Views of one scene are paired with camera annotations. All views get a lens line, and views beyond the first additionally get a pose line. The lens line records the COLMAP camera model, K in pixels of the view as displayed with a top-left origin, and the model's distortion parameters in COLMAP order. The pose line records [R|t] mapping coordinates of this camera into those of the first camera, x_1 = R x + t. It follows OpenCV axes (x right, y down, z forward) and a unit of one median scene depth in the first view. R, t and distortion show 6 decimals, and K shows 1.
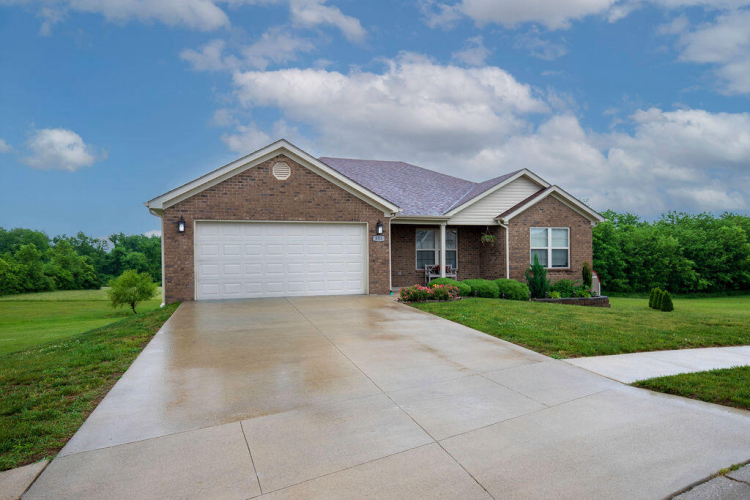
lens RADIAL K [[455.0, 0, 375.0], [0, 455.0, 254.3], [0, 0, 1]] dist [0.003825, 0.000115]
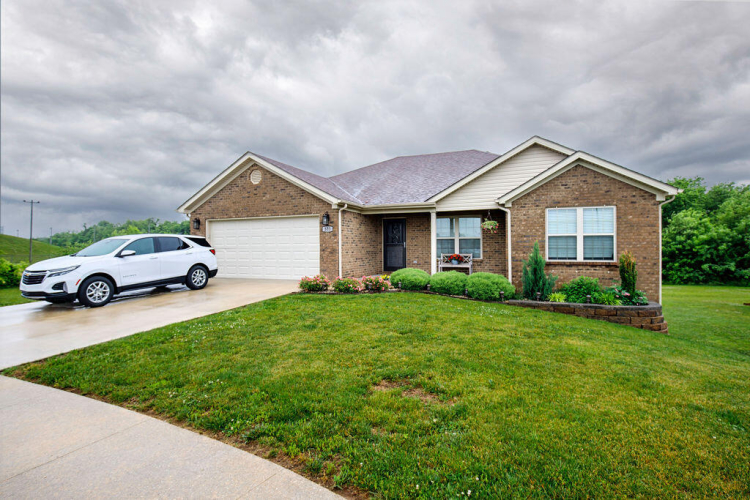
lens RADIAL K [[364.7, 0, 374.9], [0, 364.7, 244.4], [0, 0, 1]] dist [-0.003111, -0.000136]
pose [[0.782721, 0.002645, -0.622367, 0.508045], [0.006510, 0.999901, 0.012437, -0.007444], [0.622338, -0.013787, 0.782627, 0.322813]]
